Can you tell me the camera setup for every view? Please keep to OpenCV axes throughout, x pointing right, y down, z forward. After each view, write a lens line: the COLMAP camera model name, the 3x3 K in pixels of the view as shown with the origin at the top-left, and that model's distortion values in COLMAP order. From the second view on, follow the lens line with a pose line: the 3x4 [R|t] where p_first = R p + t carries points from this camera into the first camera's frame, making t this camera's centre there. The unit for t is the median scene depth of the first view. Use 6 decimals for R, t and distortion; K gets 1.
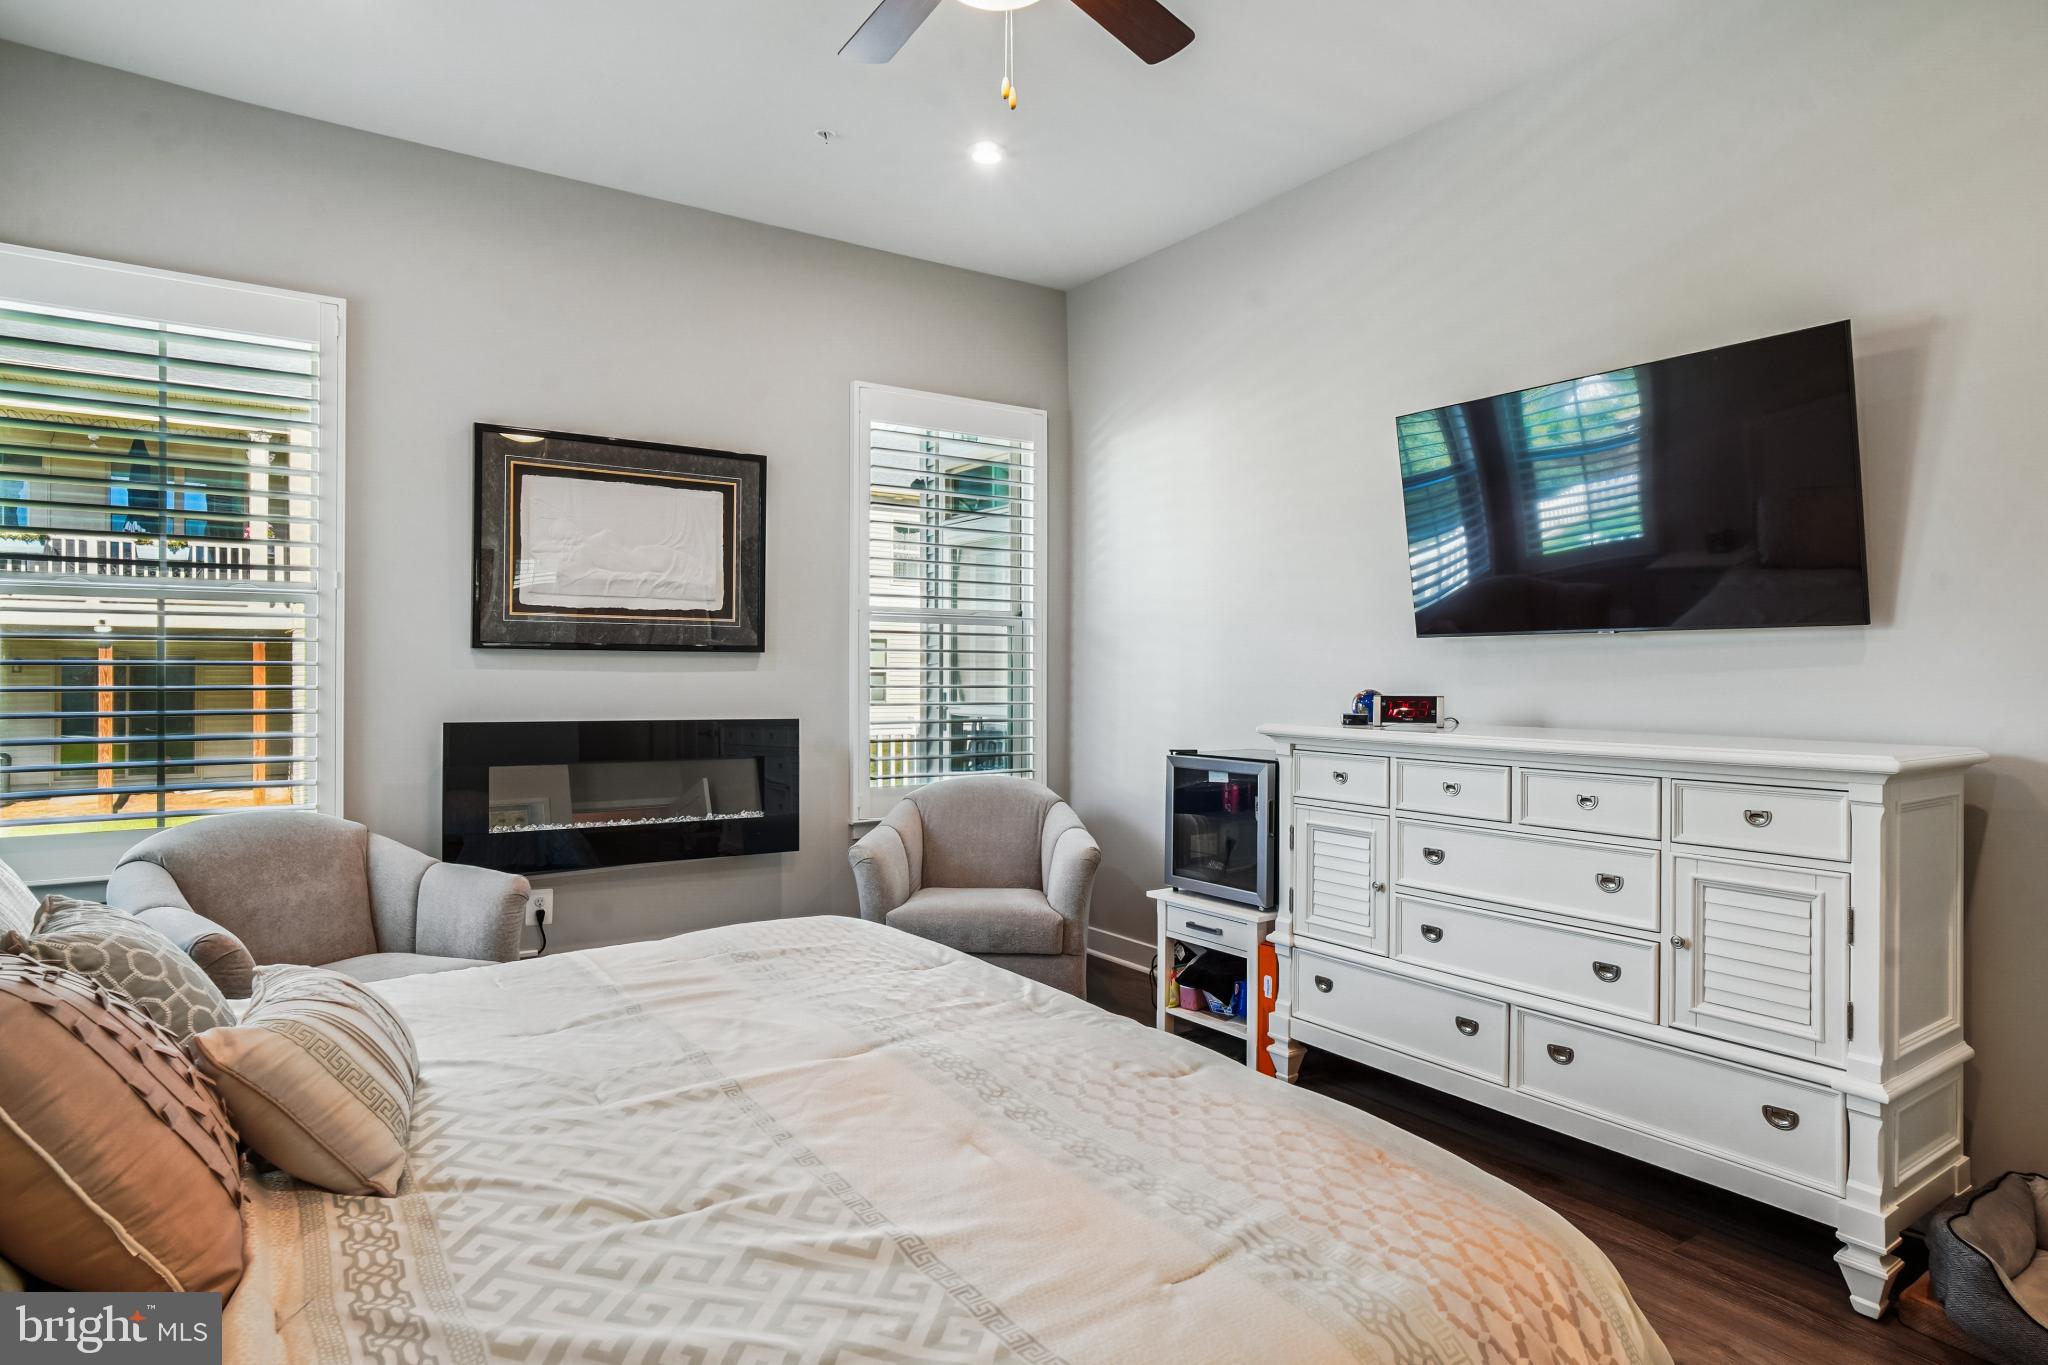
lens RADIAL K [[1092.8, 0, 1022.4], [0, 1092.8, 672.7], [0, 0, 1]] dist [-0.042099, 0.036120]
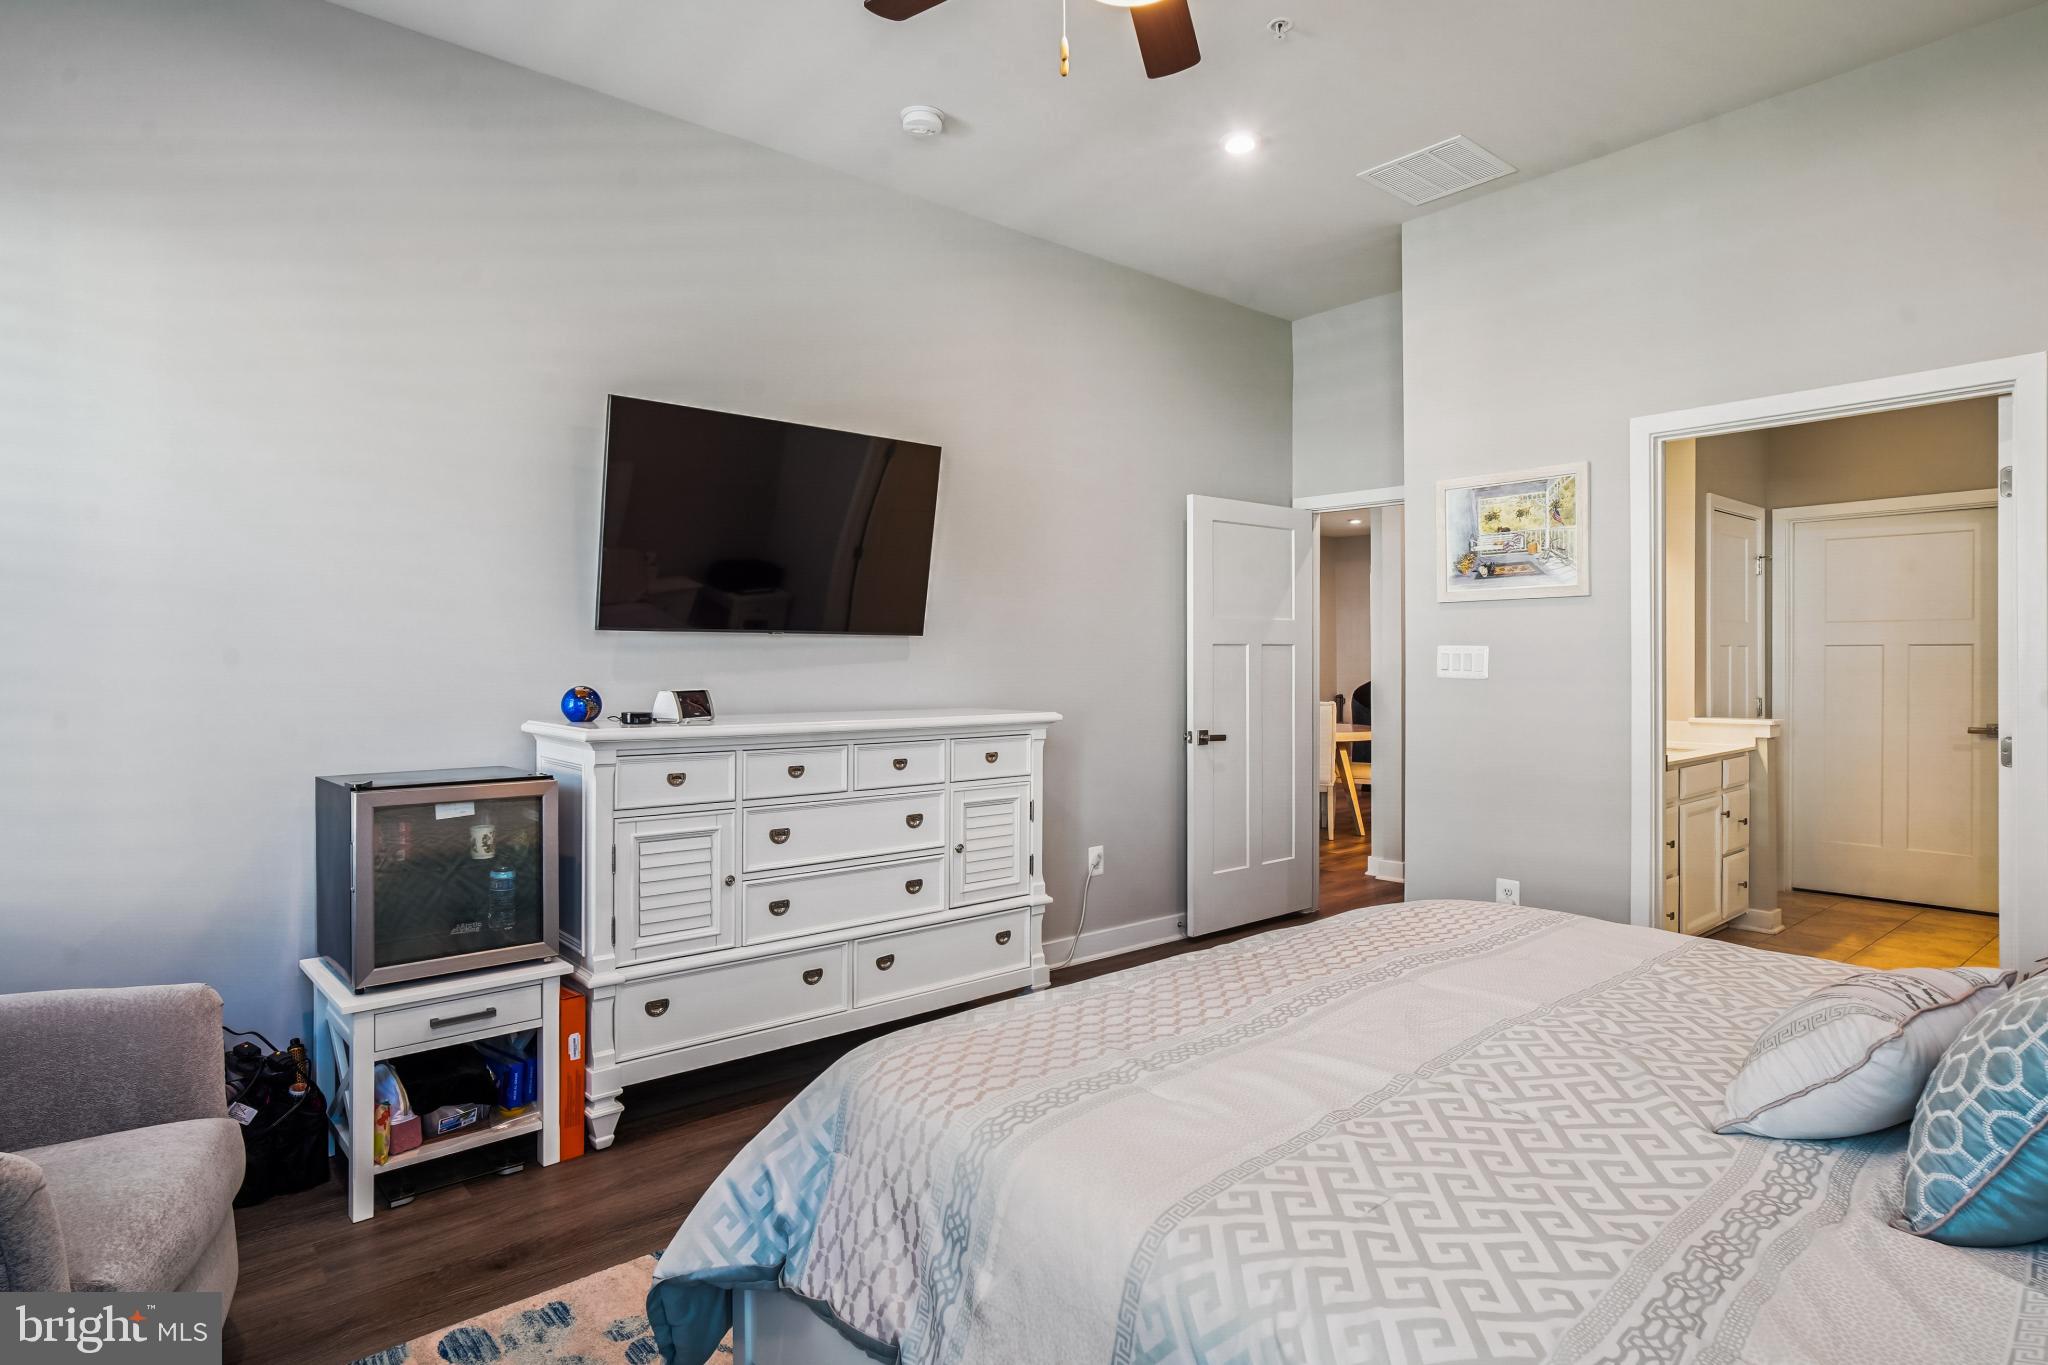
lens RADIAL K [[1092.8, 0, 1022.4], [0, 1092.8, 672.7], [0, 0, 1]] dist [-0.042099, 0.036120]
pose [[-0.088410, -0.017149, 0.995937, -0.686687], [-0.006071, 0.999842, 0.016677, -0.013134], [-0.996066, -0.004571, -0.088500, 0.813894]]
